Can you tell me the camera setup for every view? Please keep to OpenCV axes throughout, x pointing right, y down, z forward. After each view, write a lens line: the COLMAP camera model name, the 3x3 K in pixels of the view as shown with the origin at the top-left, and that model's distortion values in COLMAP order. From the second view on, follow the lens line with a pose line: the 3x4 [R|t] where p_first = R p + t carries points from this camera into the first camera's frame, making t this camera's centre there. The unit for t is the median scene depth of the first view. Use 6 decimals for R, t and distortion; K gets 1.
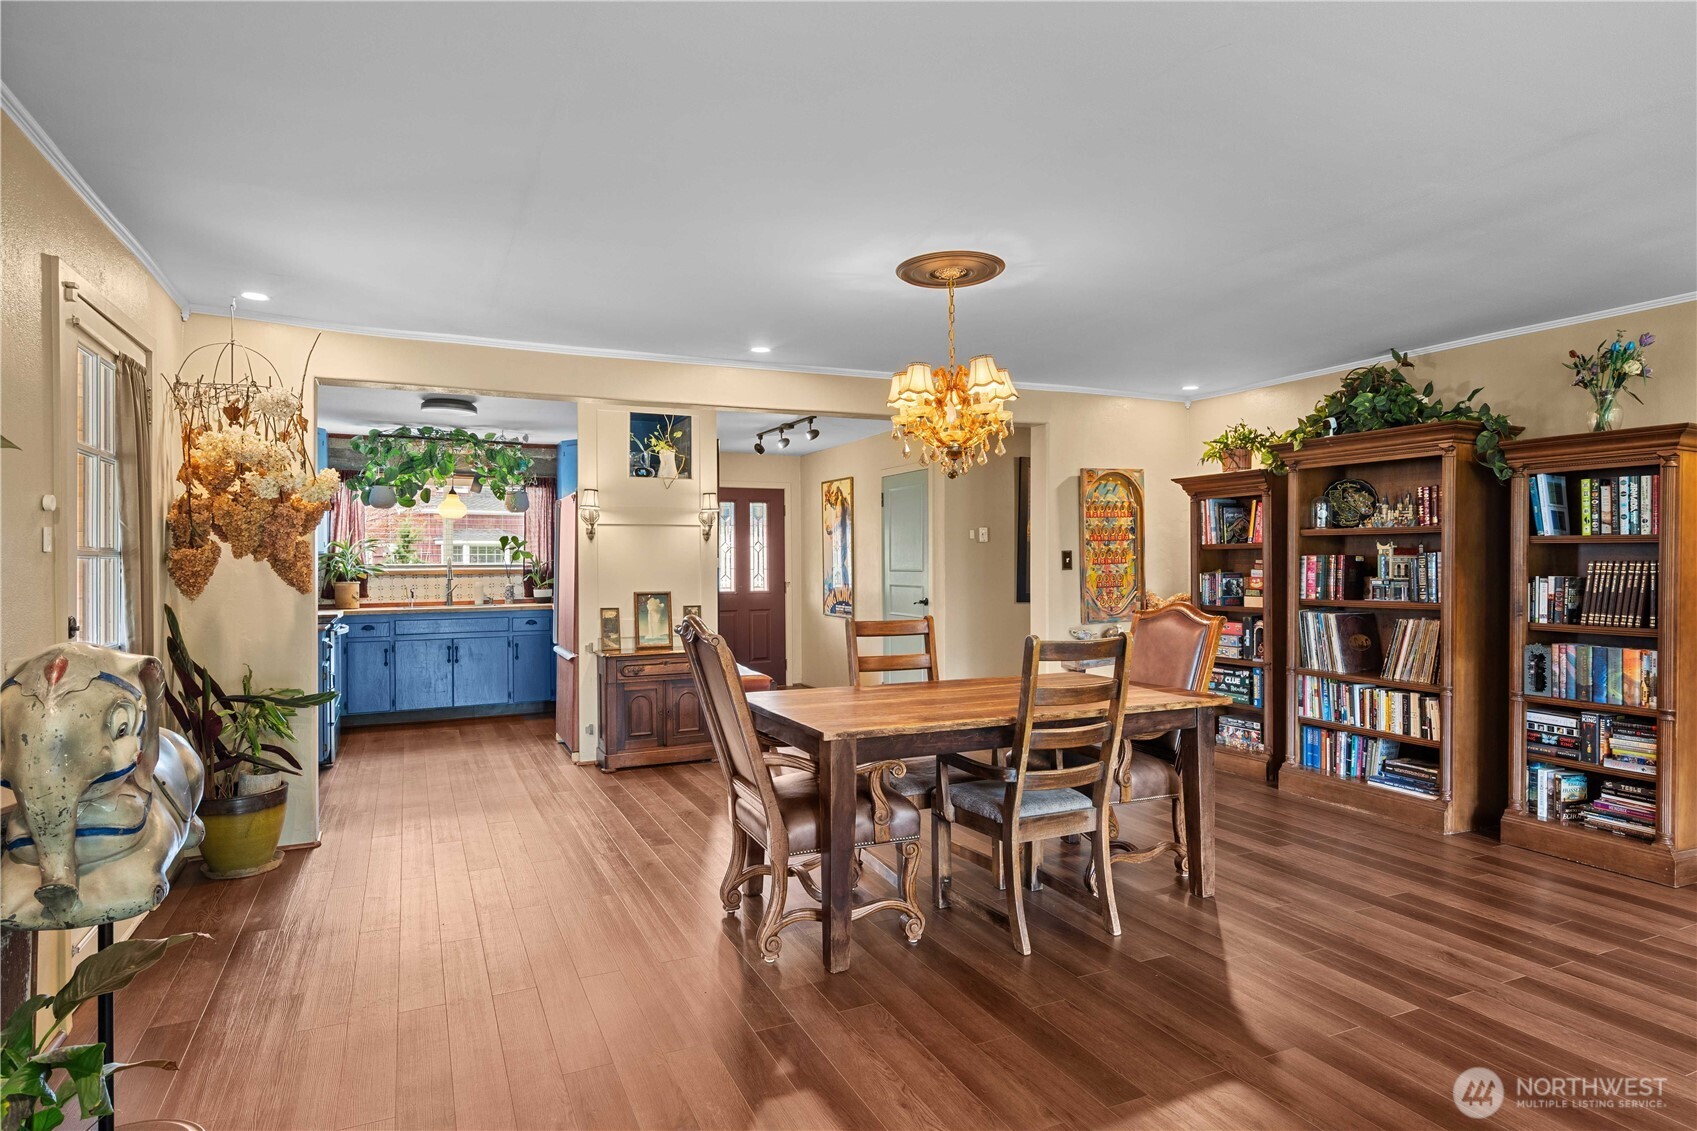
lens RADIAL K [[937.9, 0, 853.4], [0, 937.9, 561.8], [0, 0, 1]] dist [0.002720, 0.000289]
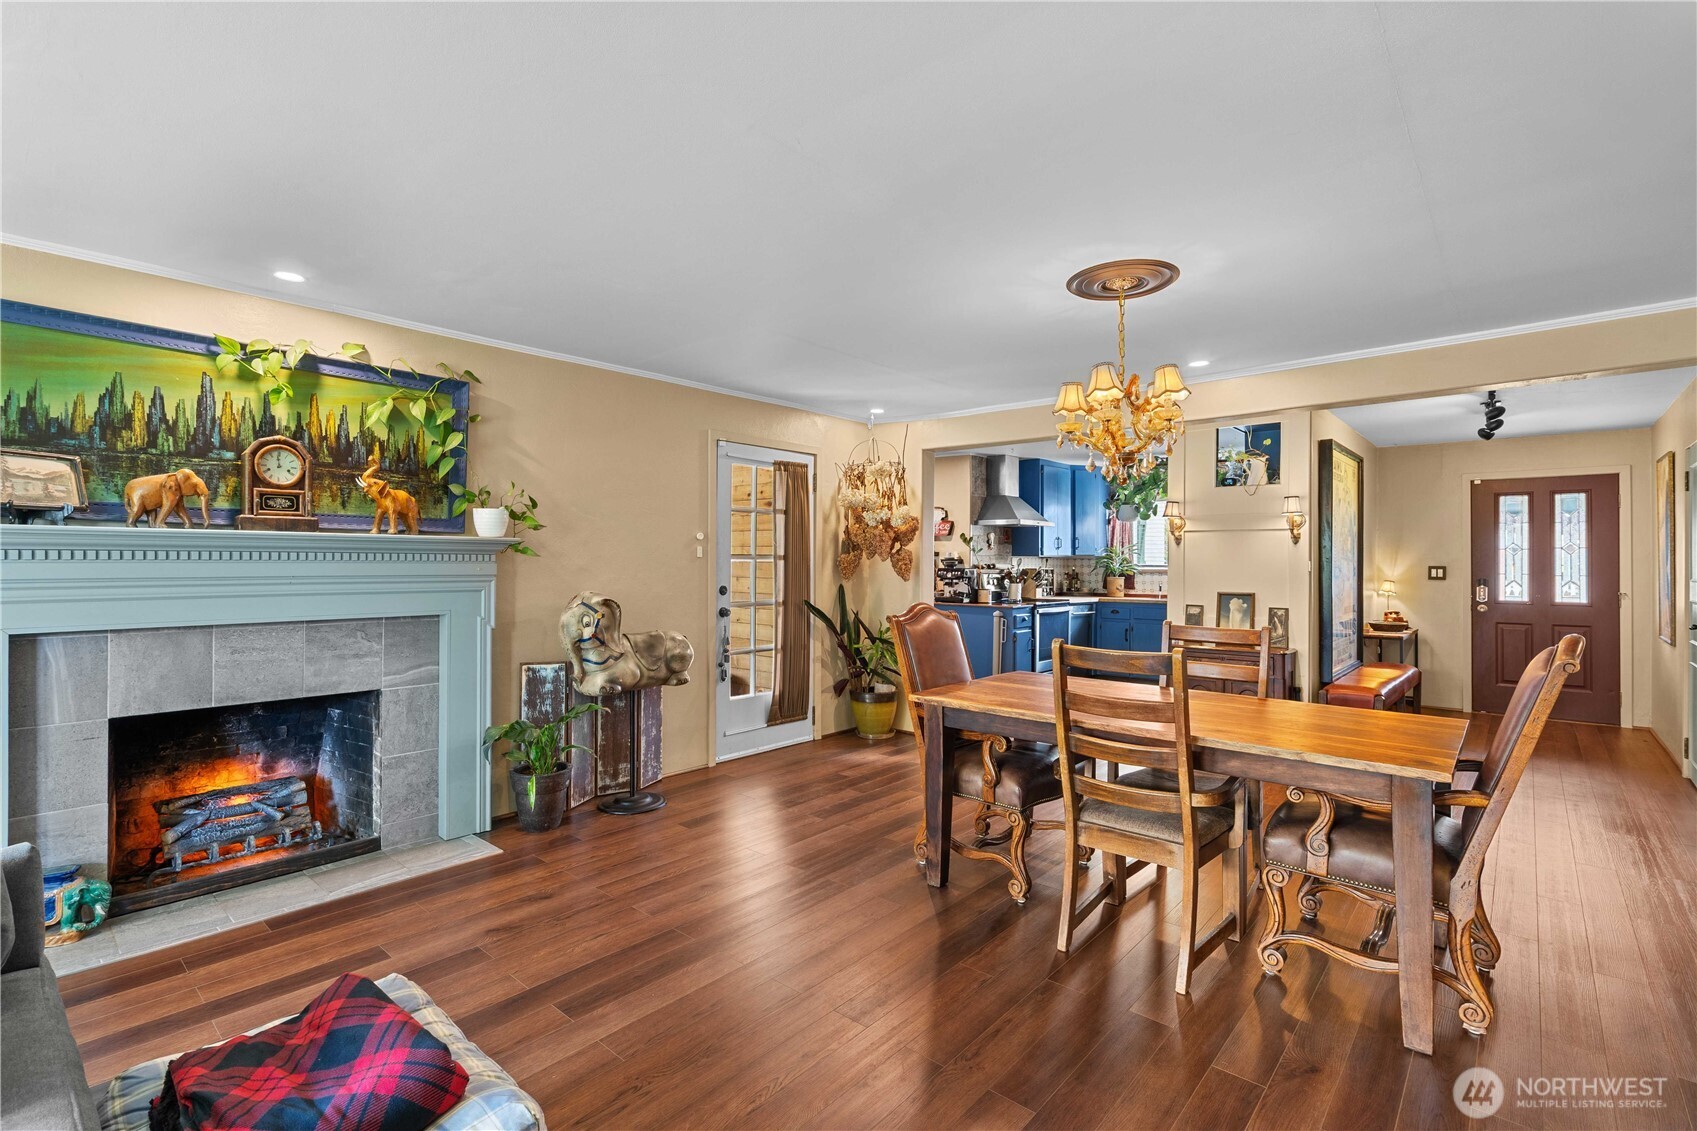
lens RADIAL K [[766.3, 0, 810.4], [0, 766.3, 555.1], [0, 0, 1]] dist [-0.004646, -0.000914]
pose [[0.365635, -0.002220, -0.930756, 0.438053], [-0.006082, 0.999970, -0.004774, -0.003643], [0.930739, 0.007406, 0.365610, 0.231258]]
